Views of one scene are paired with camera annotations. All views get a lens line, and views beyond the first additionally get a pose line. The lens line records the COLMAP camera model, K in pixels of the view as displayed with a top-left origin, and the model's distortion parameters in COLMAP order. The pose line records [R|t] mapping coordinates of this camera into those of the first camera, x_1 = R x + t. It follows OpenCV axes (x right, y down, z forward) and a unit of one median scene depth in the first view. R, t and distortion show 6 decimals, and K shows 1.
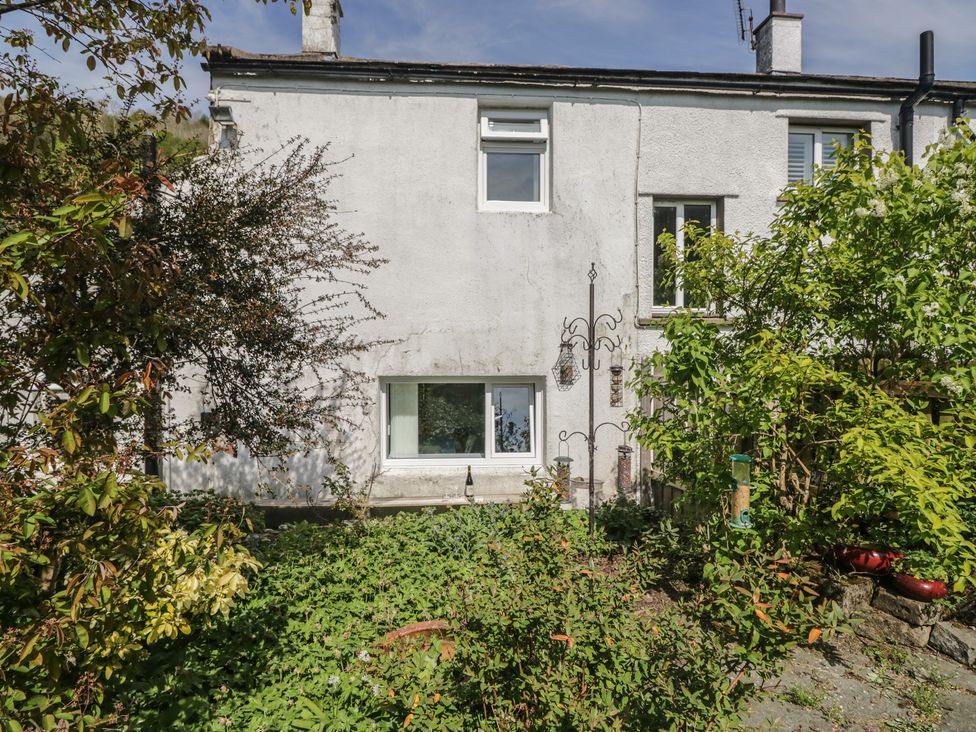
lens RADIAL K [[551.1, 0, 482.6], [0, 551.1, 362.2], [0, 0, 1]] dist [0.003427, -0.010404]
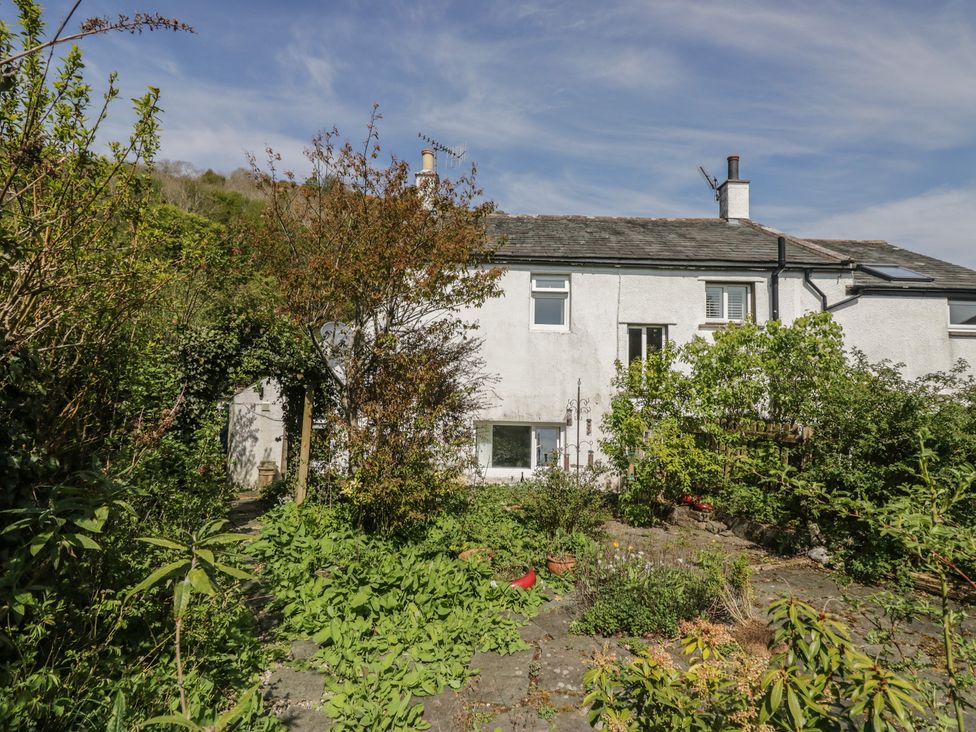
lens RADIAL K [[551.1, 0, 482.6], [0, 551.1, 362.2], [0, 0, 1]] dist [0.003427, -0.010404]
pose [[0.997707, 0.018501, -0.065106, -0.042391], [-0.023822, 0.996354, -0.081925, -0.017777], [0.063353, 0.083288, 0.994510, -0.805432]]
